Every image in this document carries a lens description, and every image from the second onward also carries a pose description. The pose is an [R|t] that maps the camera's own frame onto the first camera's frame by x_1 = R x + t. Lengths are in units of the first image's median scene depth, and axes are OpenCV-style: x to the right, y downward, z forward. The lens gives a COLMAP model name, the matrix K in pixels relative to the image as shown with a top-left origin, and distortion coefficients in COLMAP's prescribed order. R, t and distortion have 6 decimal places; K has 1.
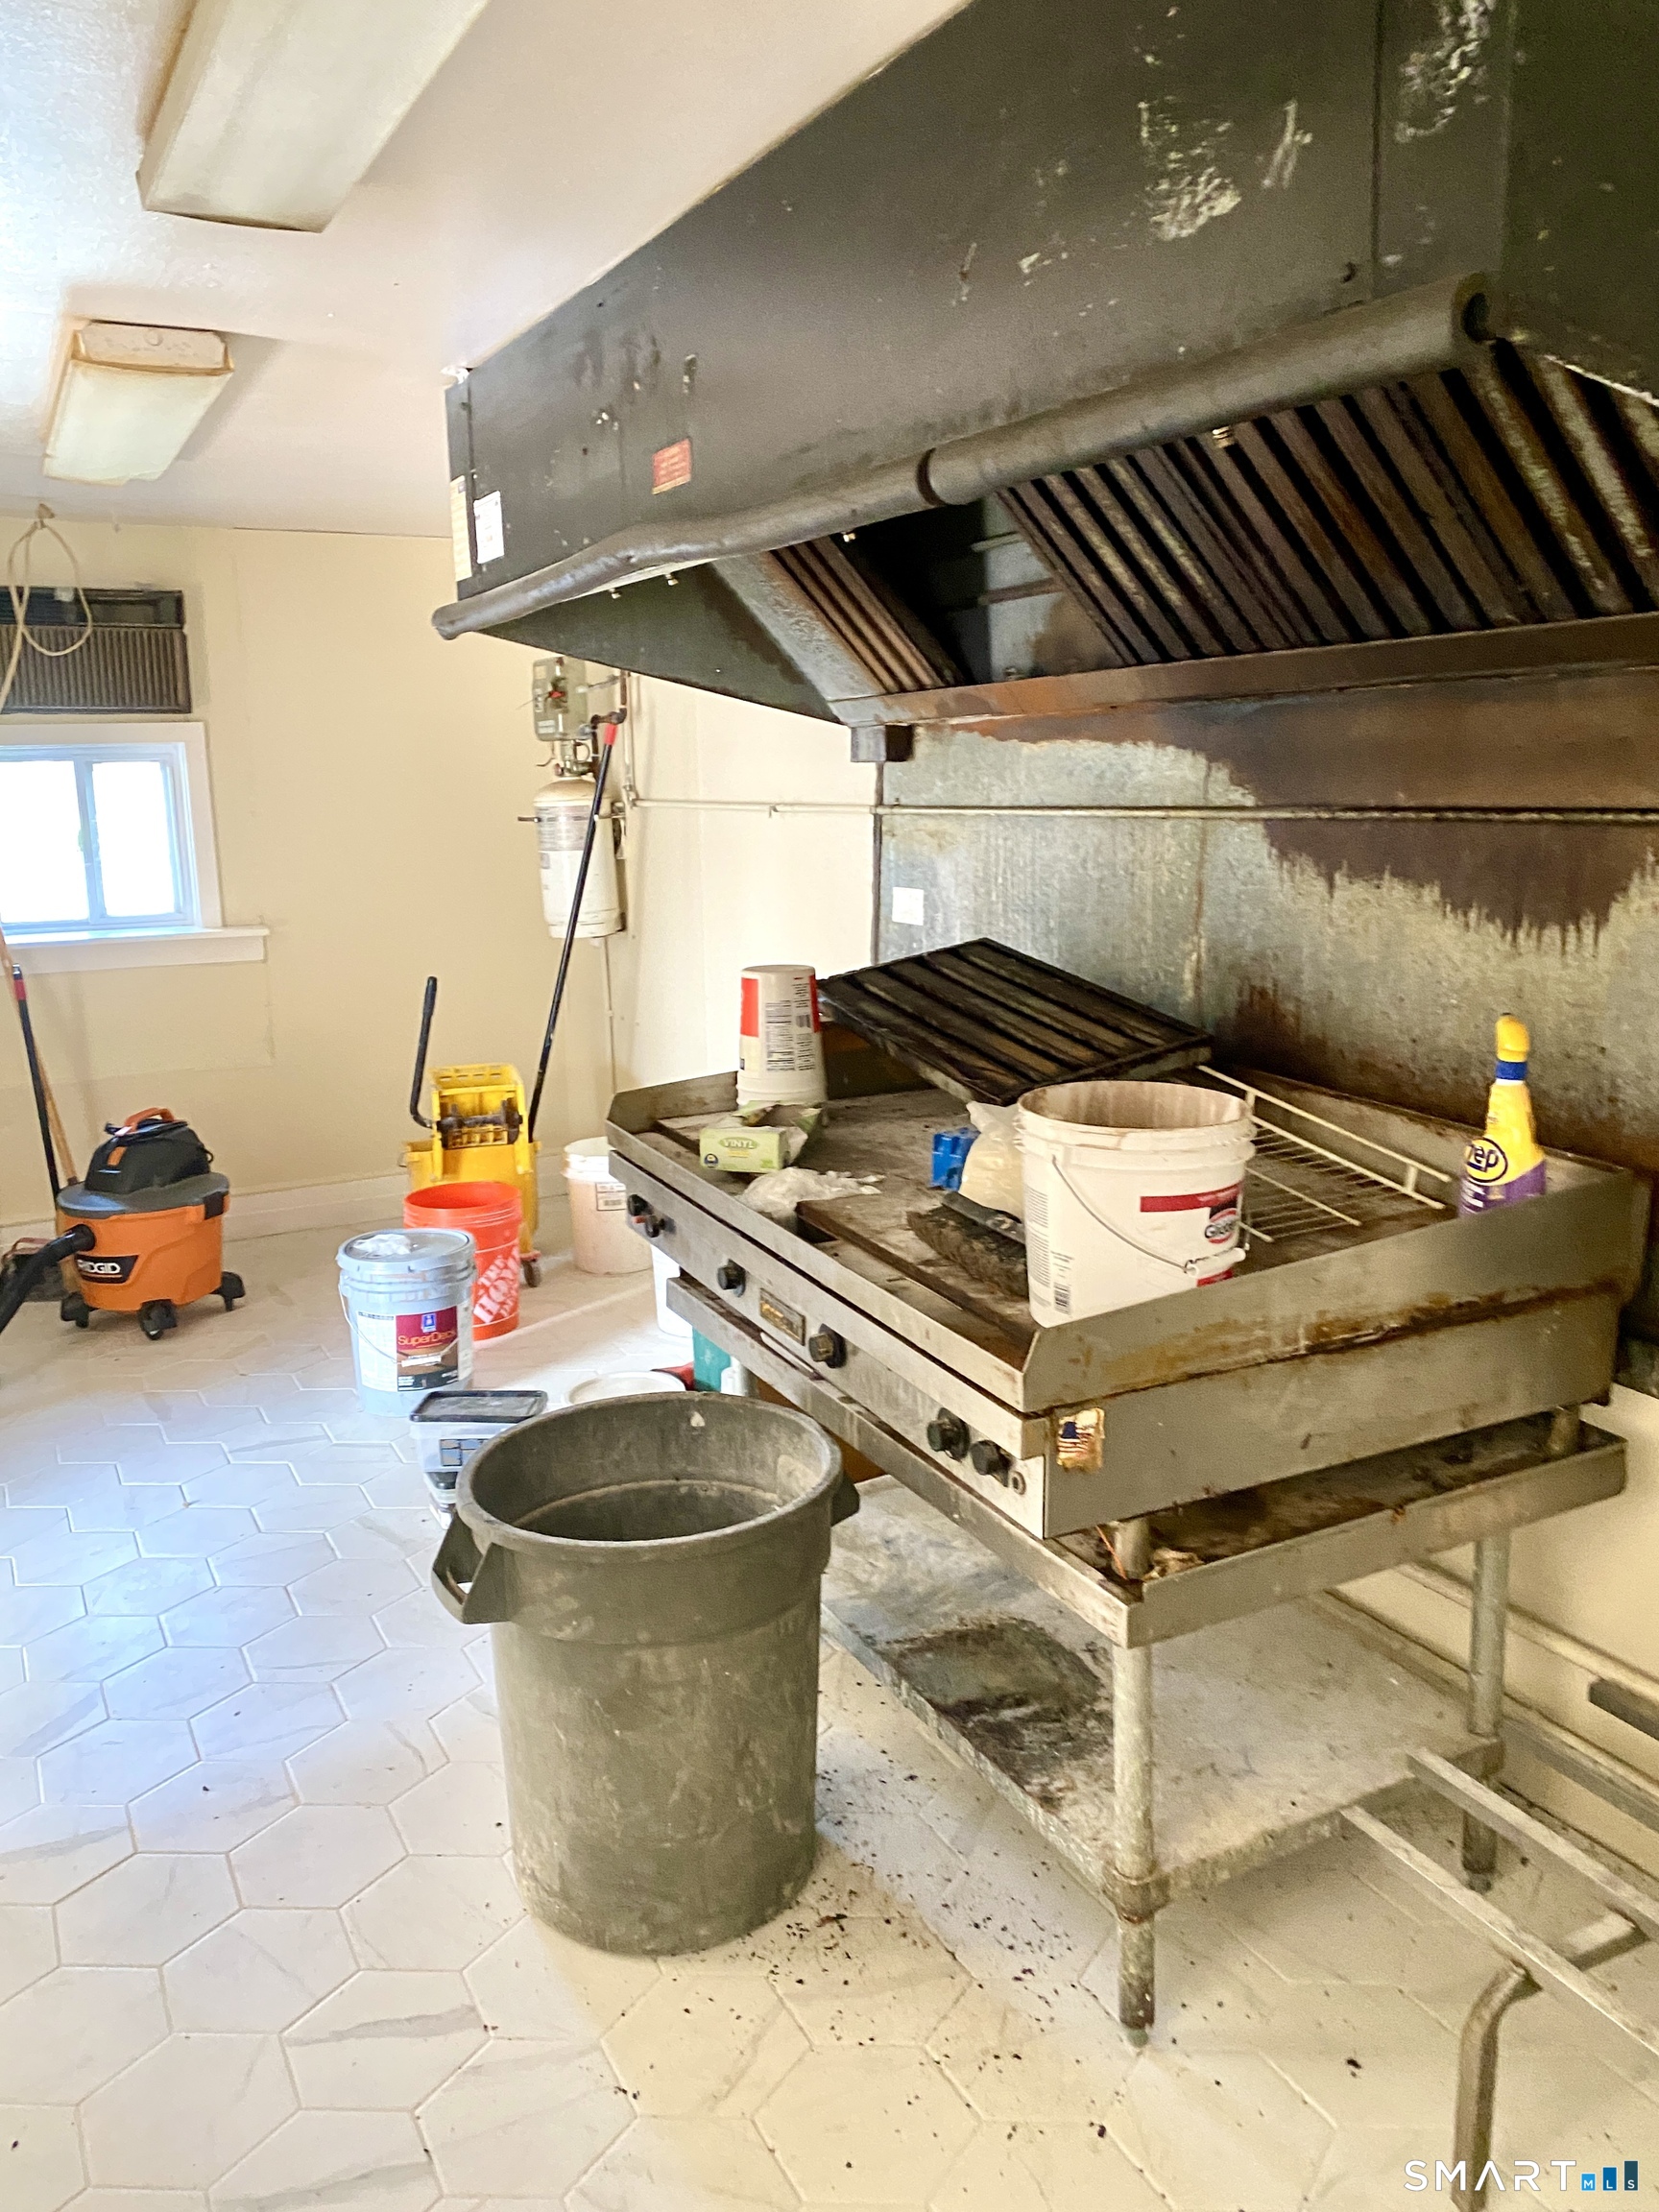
lens RADIAL K [[1688.8, 0, 818.7], [0, 1688.8, 1069.0], [0, 0, 1]] dist [0.088183, -0.187017]
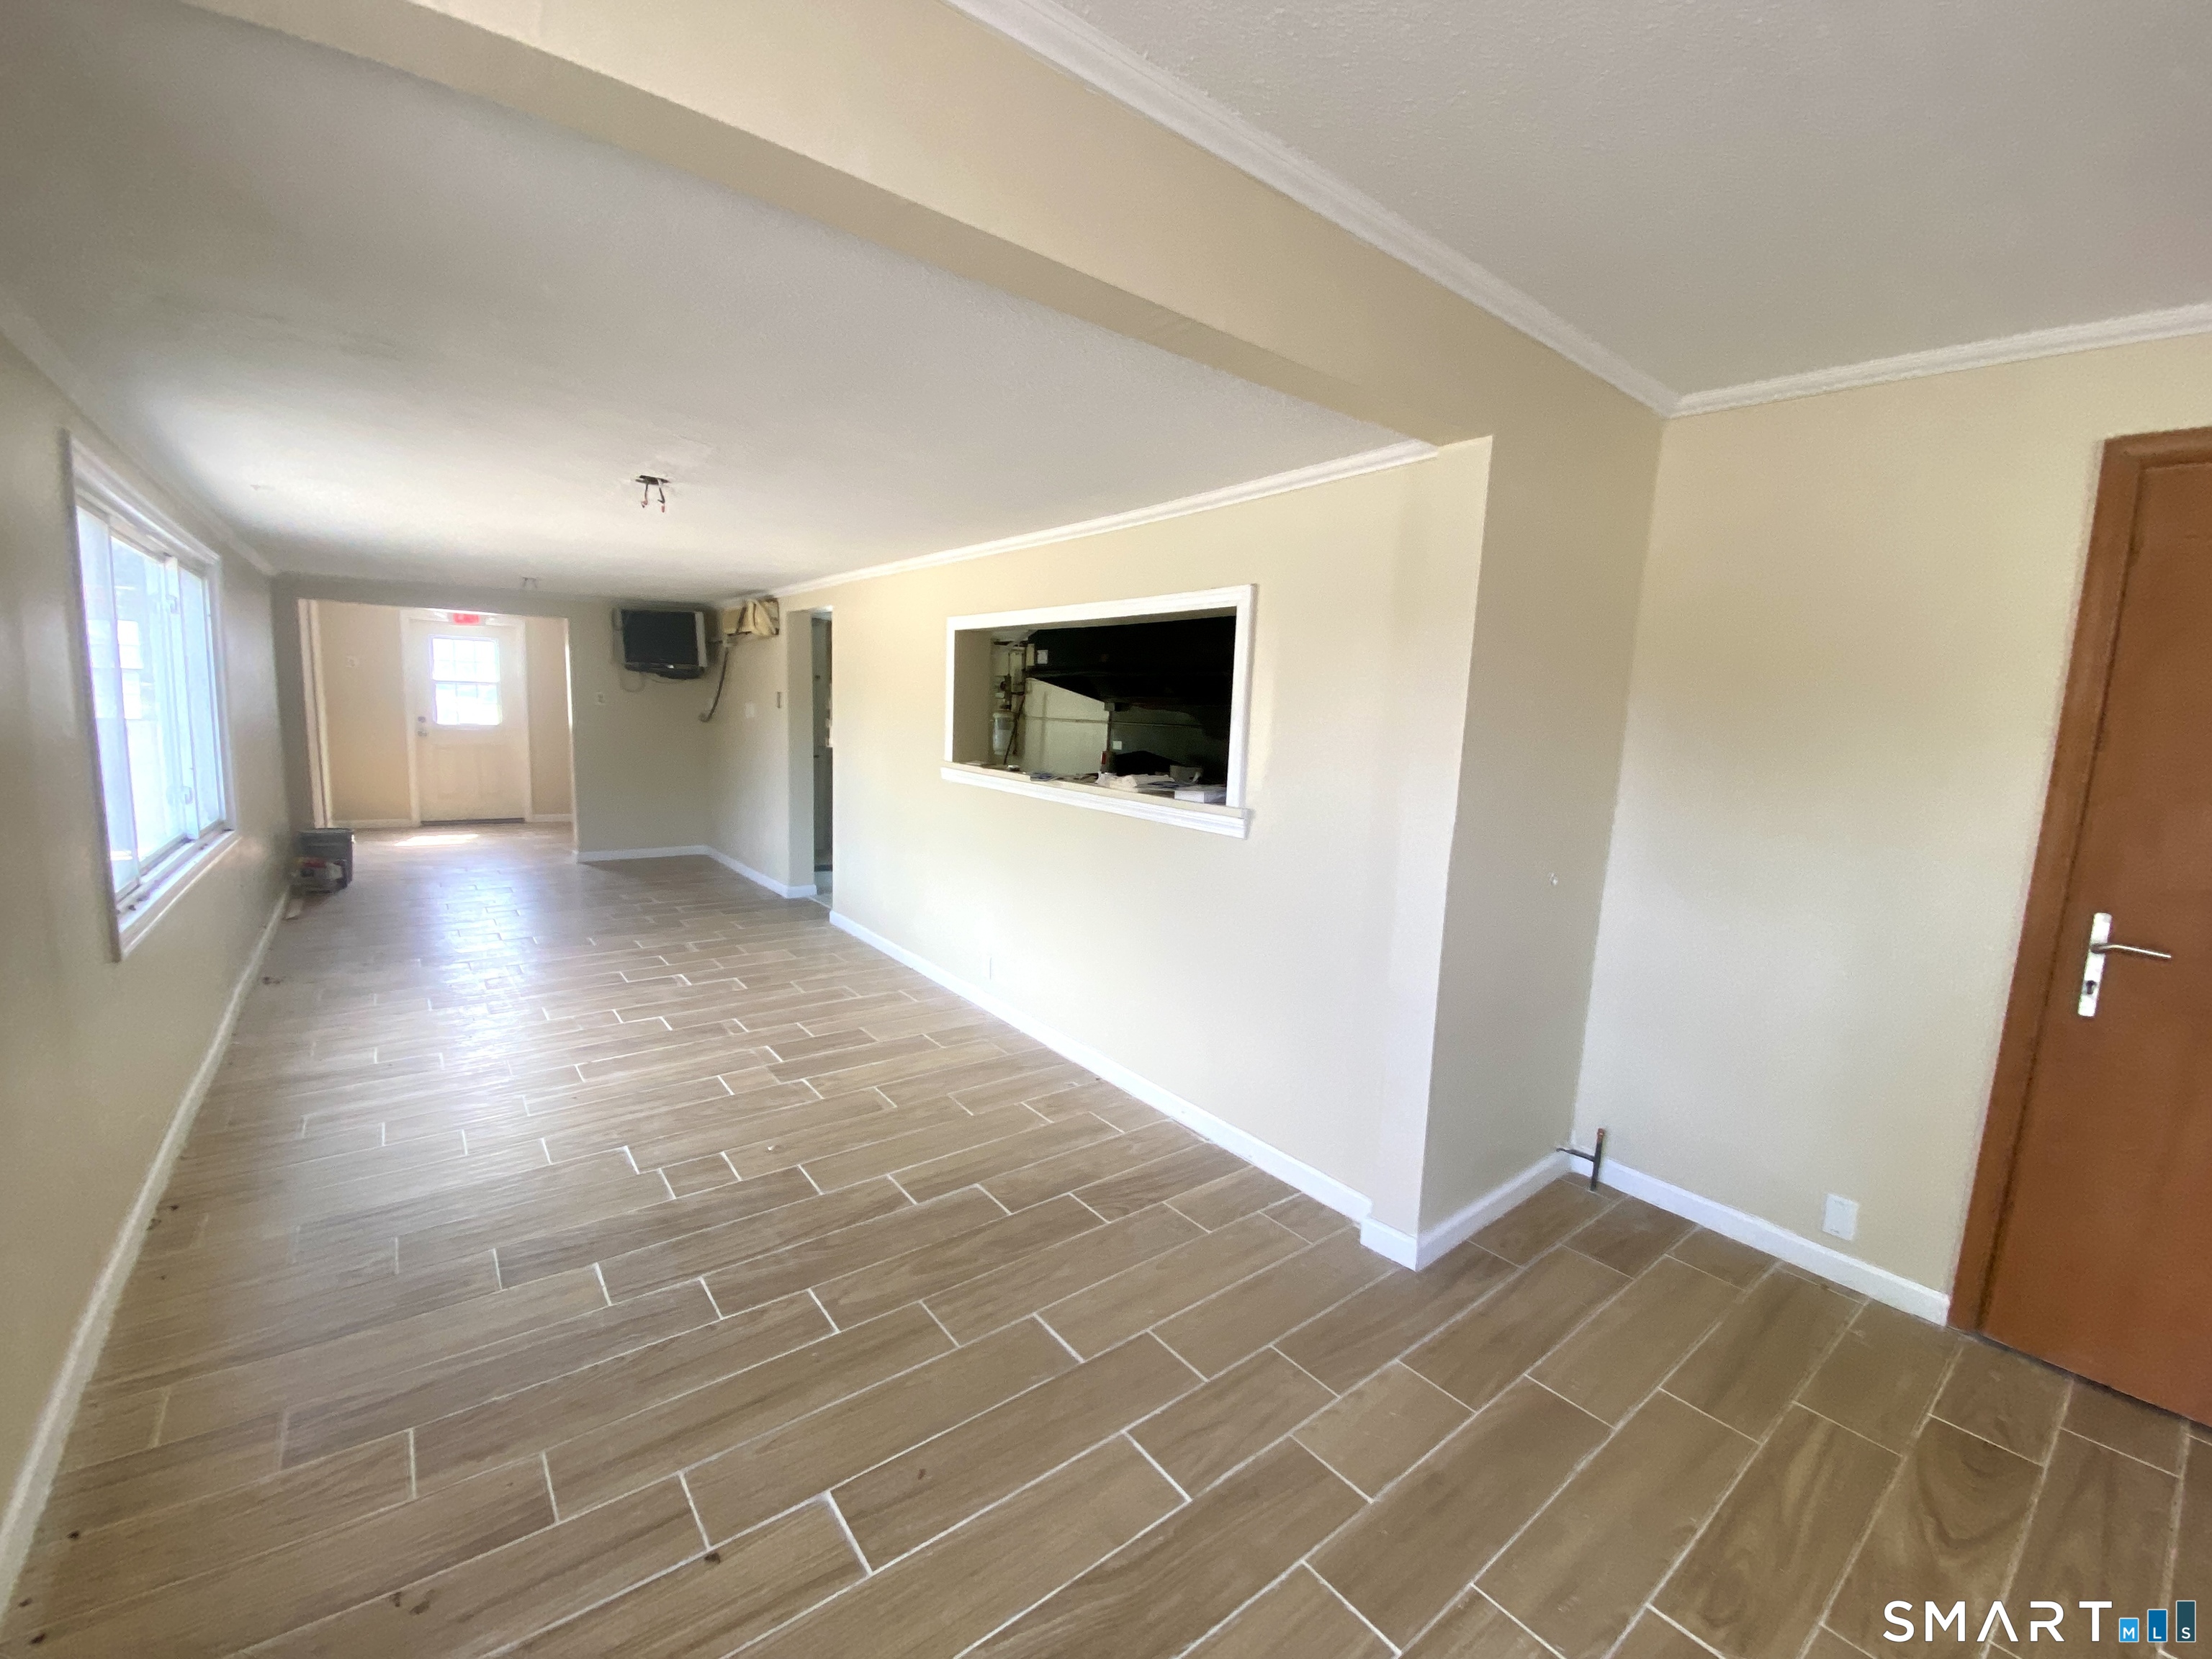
lens RADIAL K [[898.6, 0, 1098.5], [0, 898.6, 836.2], [0, 0, 1]] dist [0.023929, -0.018980]
pose [[0.982206, 0.031952, 0.185068, -0.330990], [-0.025255, 0.998942, -0.038434, 0.191491], [-0.186100, 0.033076, 0.981974, -1.046295]]
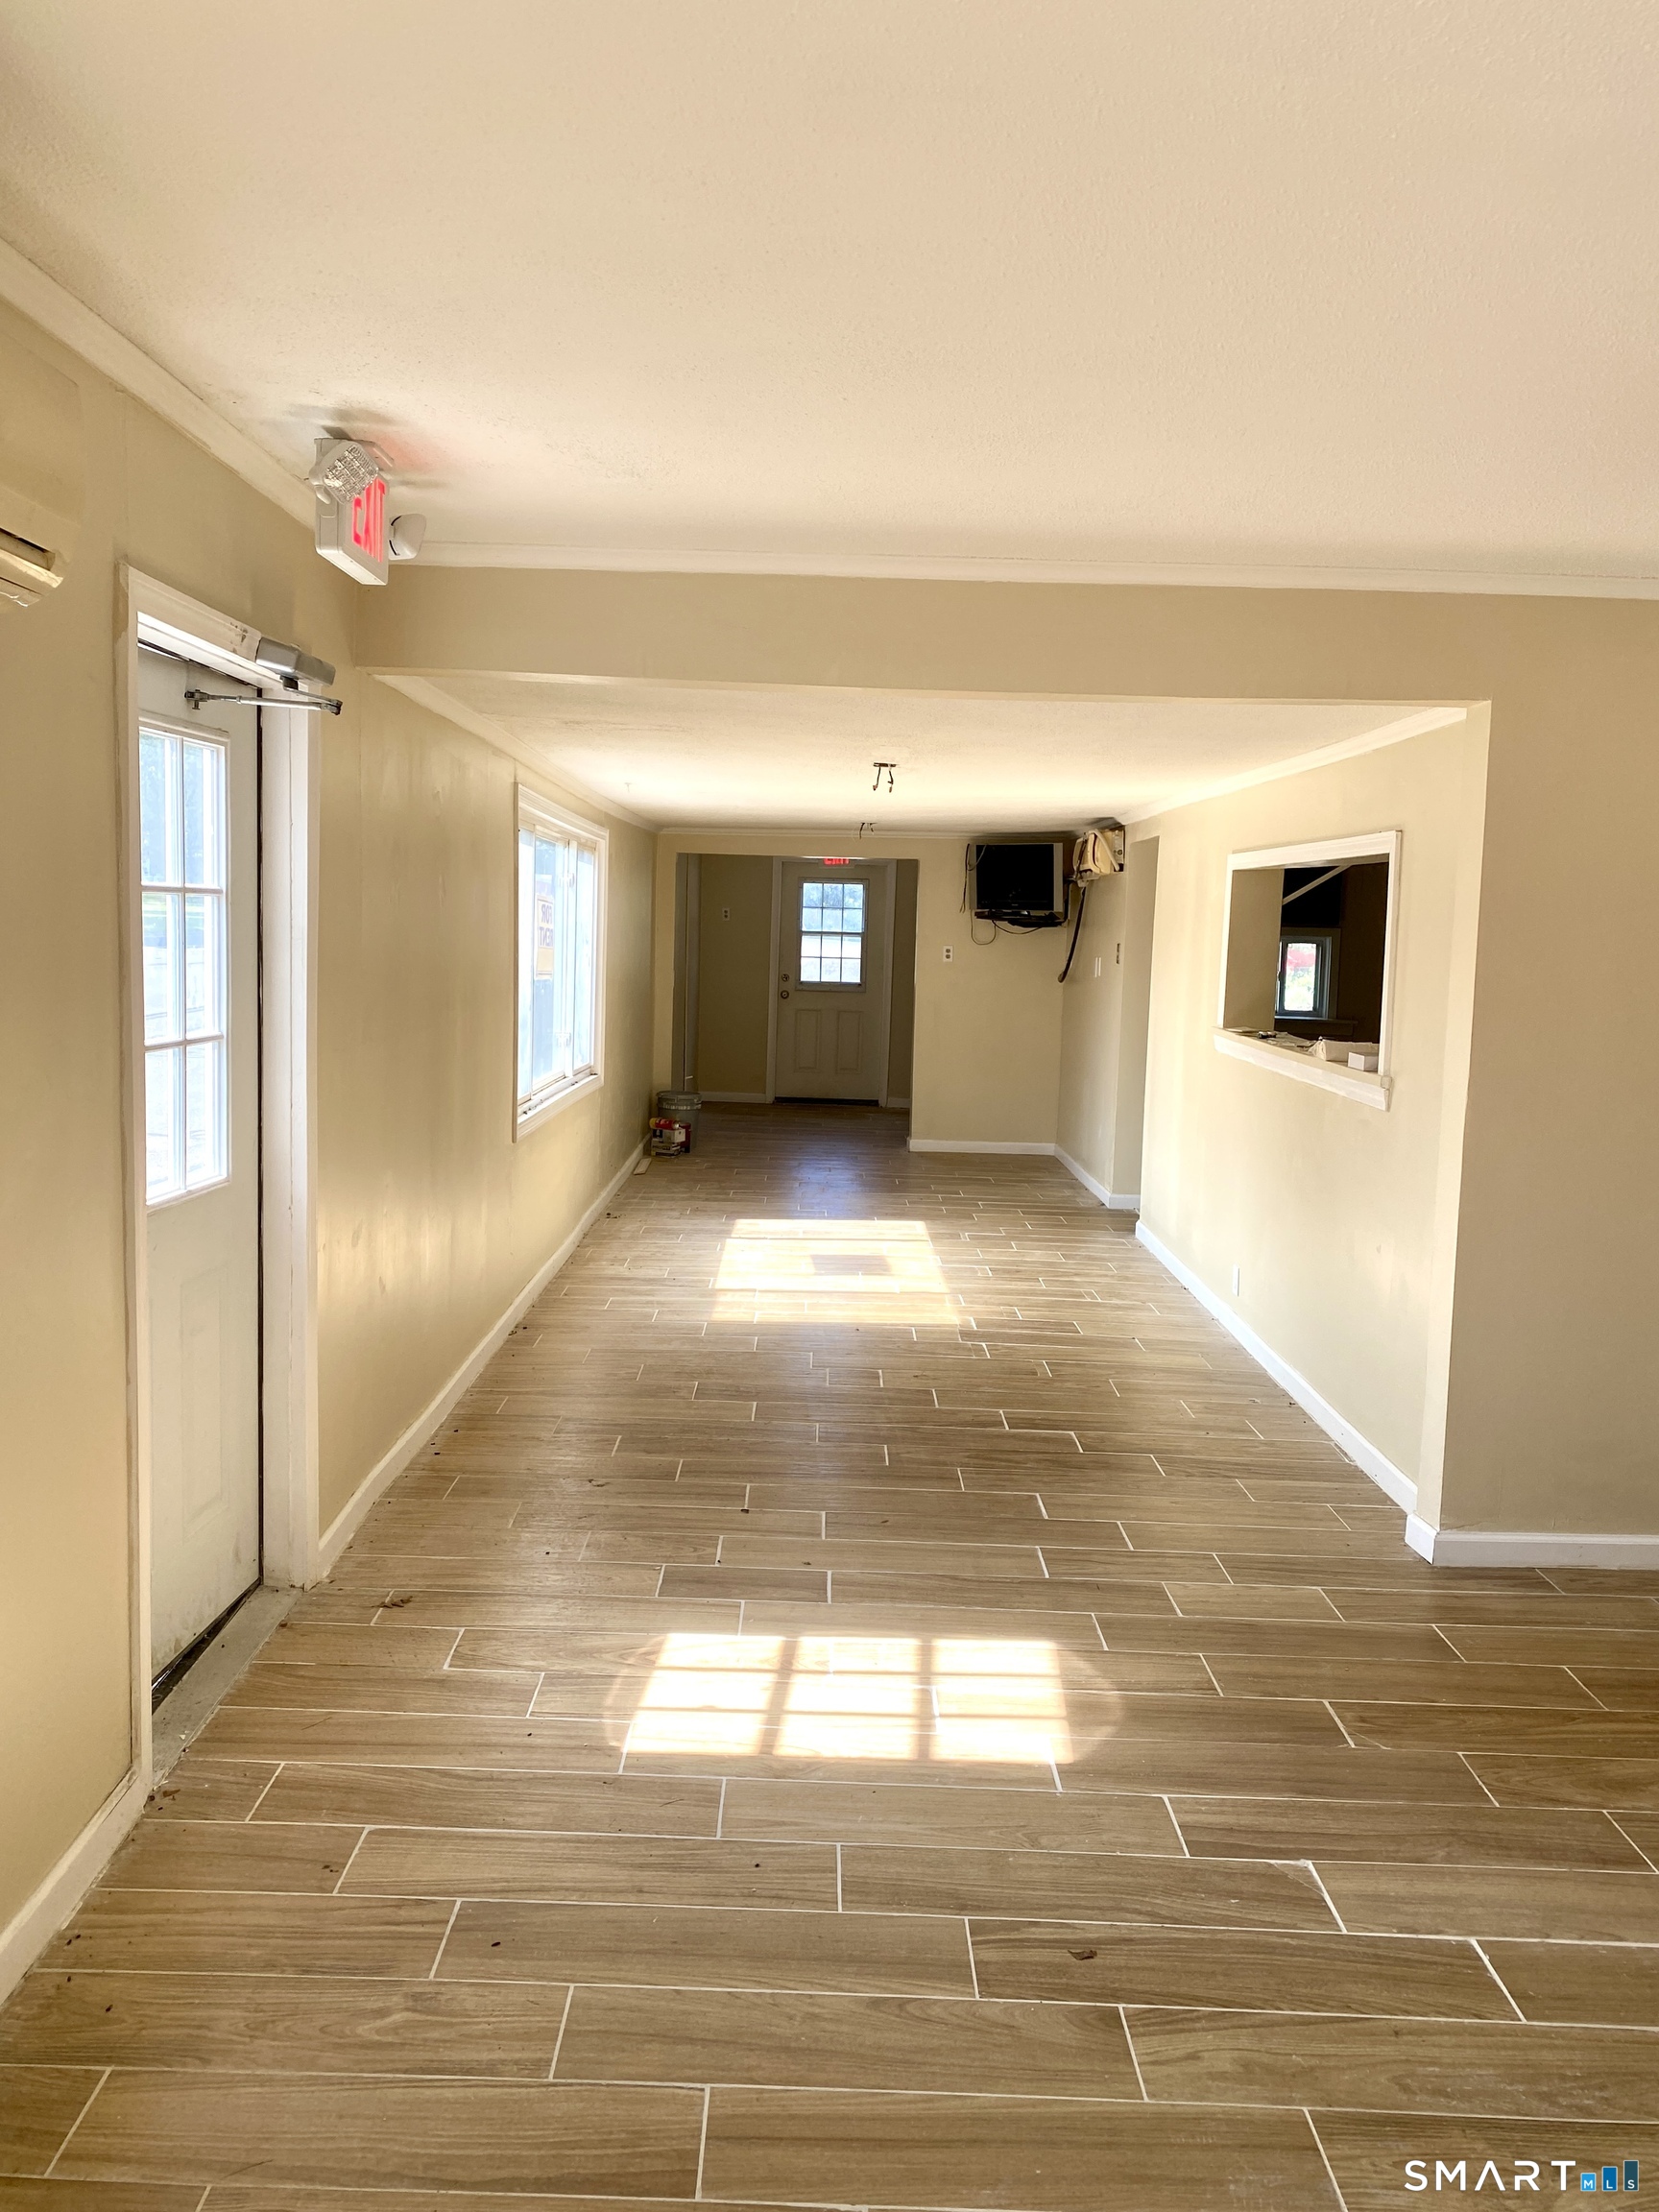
lens RADIAL K [[1697.6, 0, 829.5], [0, 1697.6, 1106.0], [0, 0, 1]] dist [0.092634, -0.004116]
pose [[0.888330, 0.095988, -0.449062, 0.112704], [-0.129218, 0.990646, -0.043865, 0.265084], [0.440650, 0.096994, 0.892423, -1.625700]]
